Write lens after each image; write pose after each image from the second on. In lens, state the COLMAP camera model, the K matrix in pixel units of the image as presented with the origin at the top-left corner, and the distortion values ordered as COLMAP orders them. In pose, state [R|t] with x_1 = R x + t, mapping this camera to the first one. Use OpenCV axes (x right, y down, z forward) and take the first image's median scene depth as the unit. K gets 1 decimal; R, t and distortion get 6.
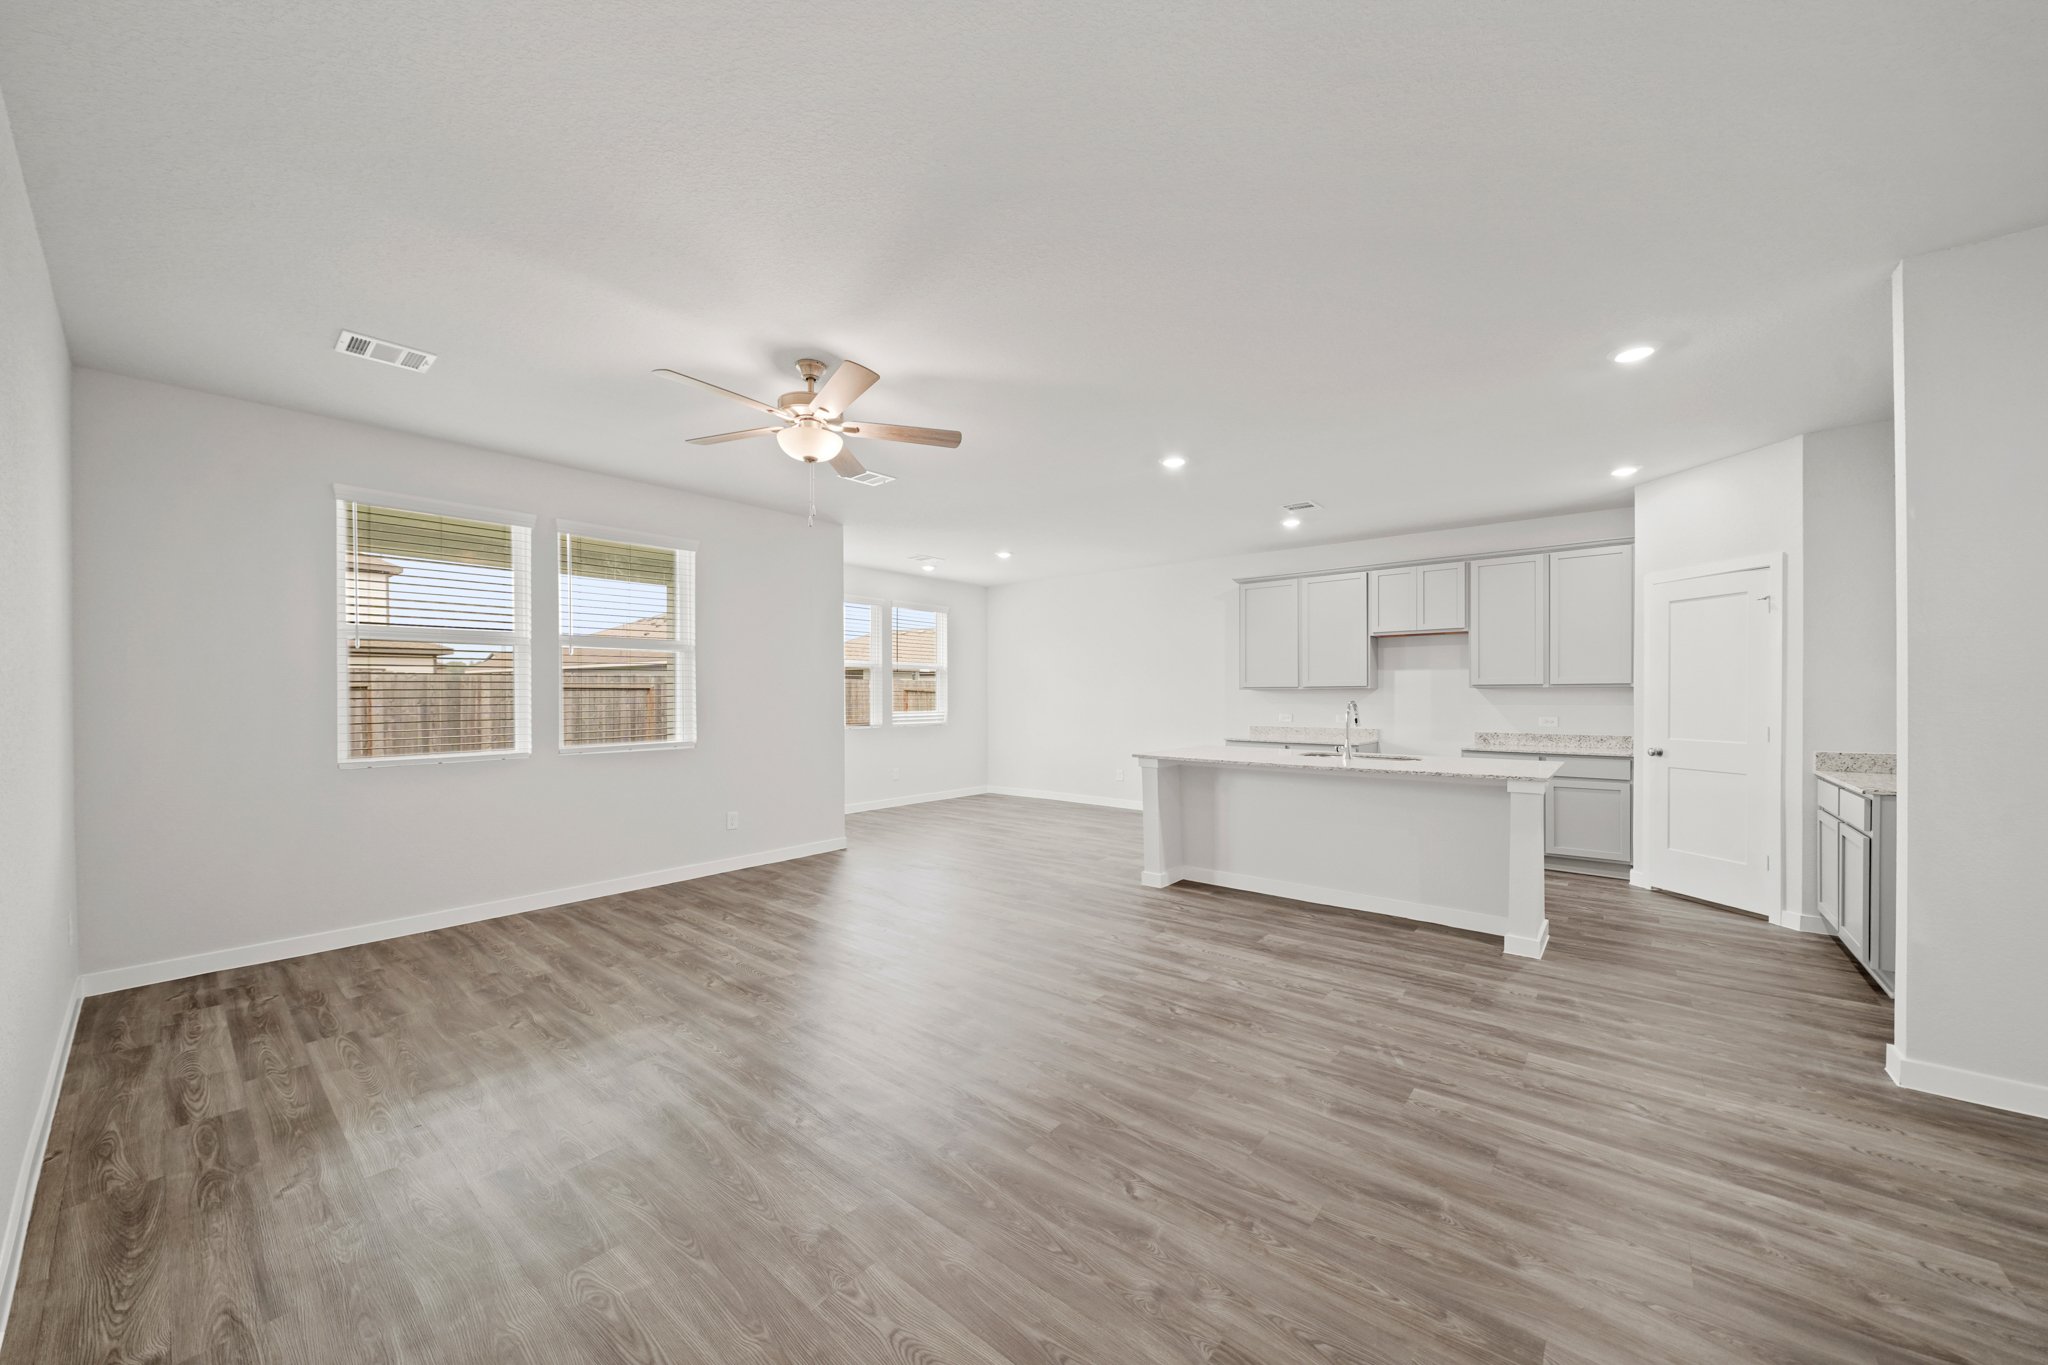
lens RADIAL K [[716.6, 0, 1029.8], [0, 716.6, 694.8], [0, 0, 1]] dist [-0.001376, -0.000082]
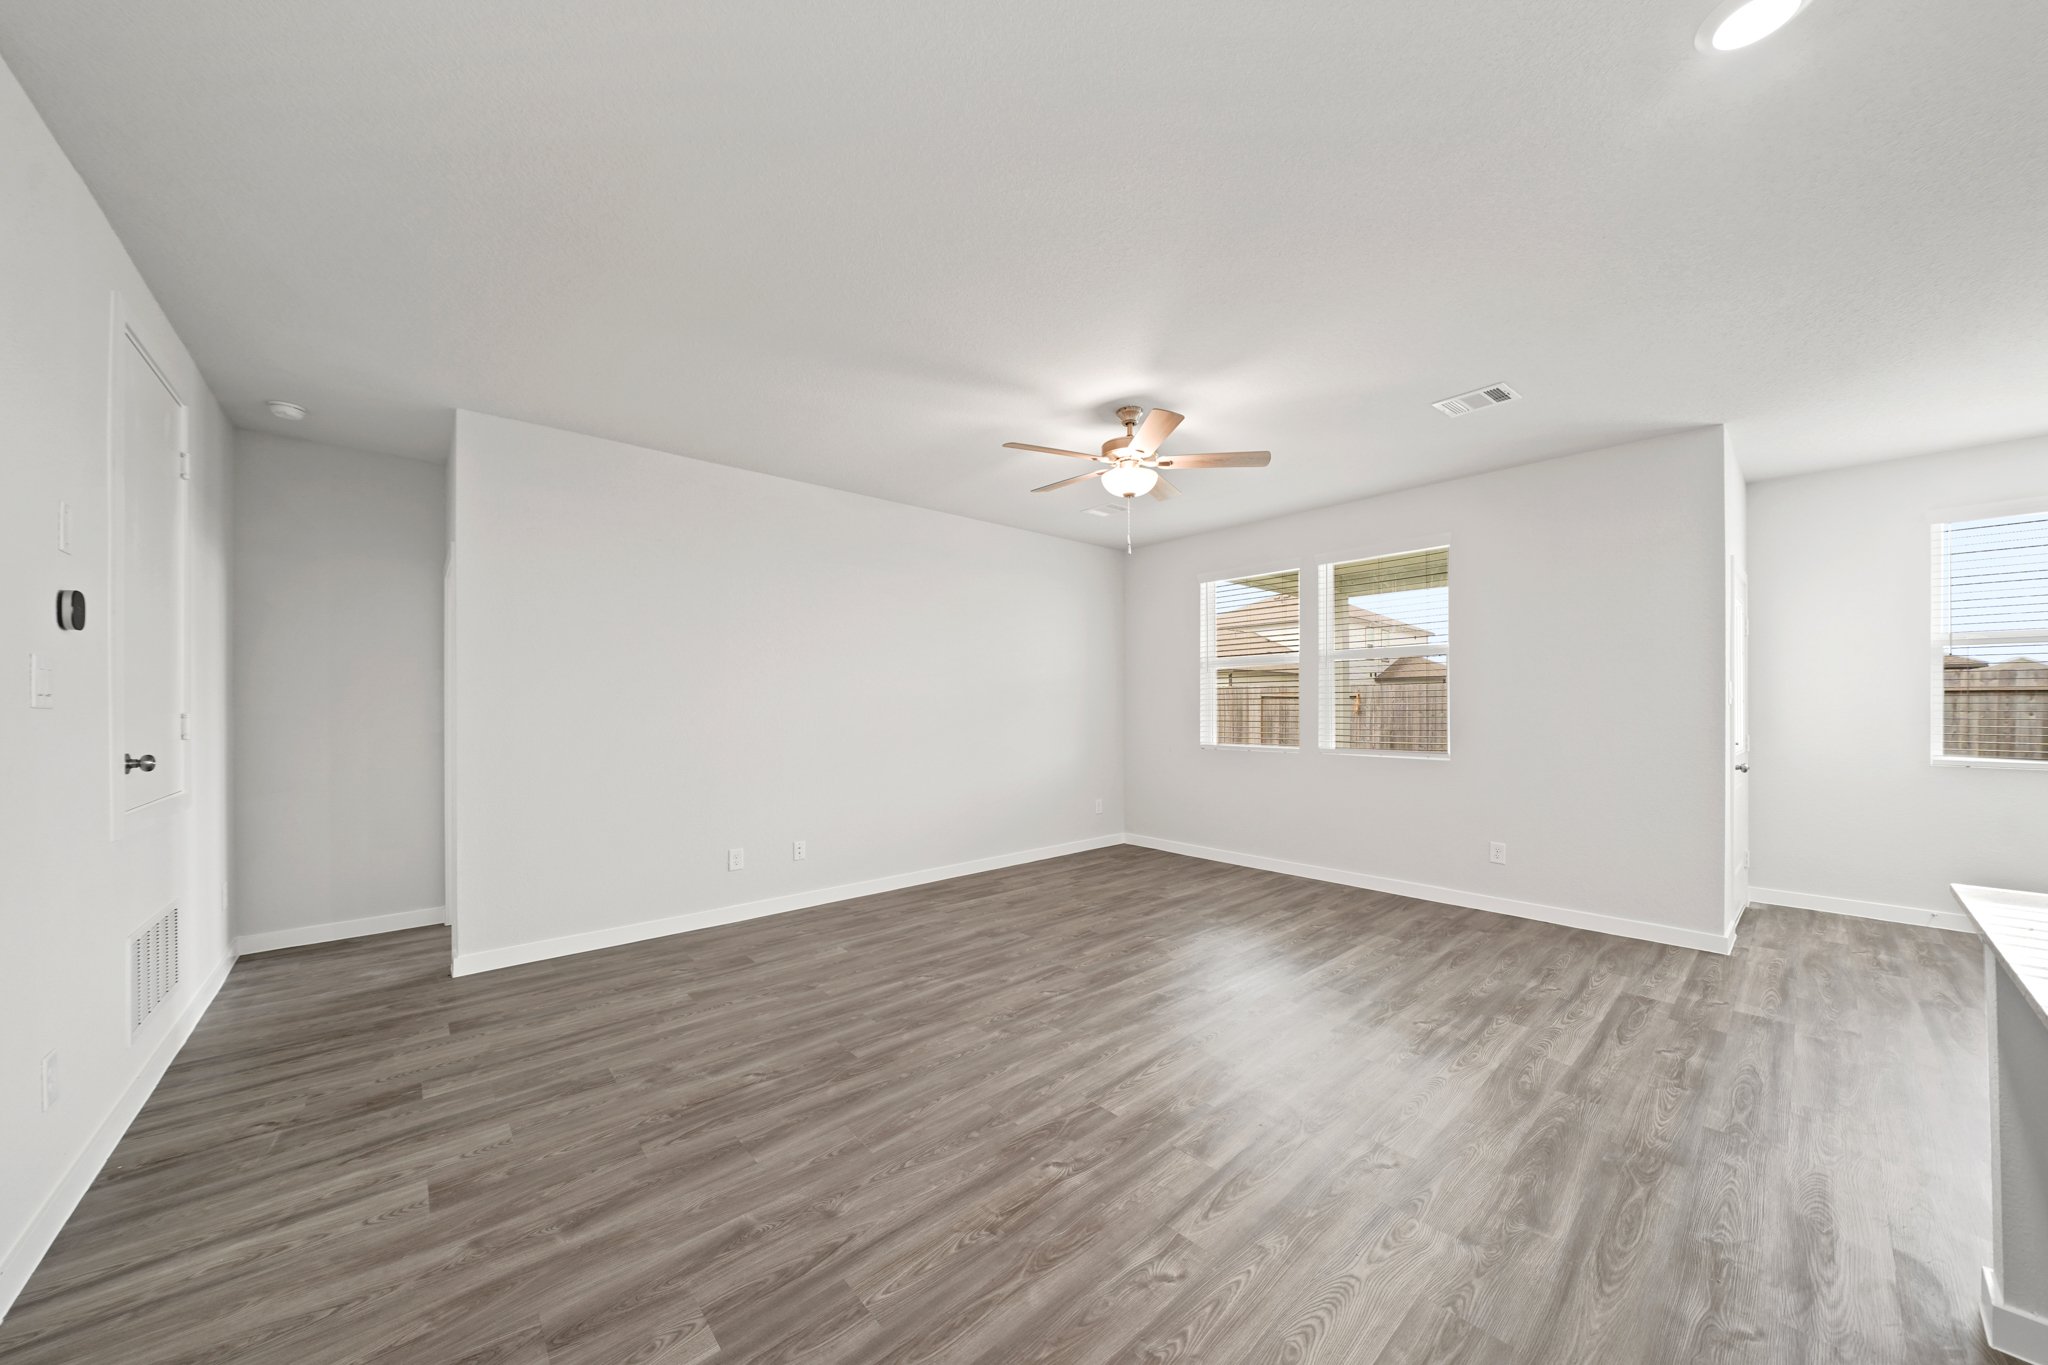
lens RADIAL K [[716.6, 0, 1035.6], [0, 716.6, 699.7], [0, 0, 1]] dist [-0.001376, -0.000082]
pose [[-0.138837, -0.004503, -0.990305, 0.860306], [0.002943, 0.999983, -0.004960, 0.002687], [0.990311, -0.003603, -0.138822, 1.053596]]
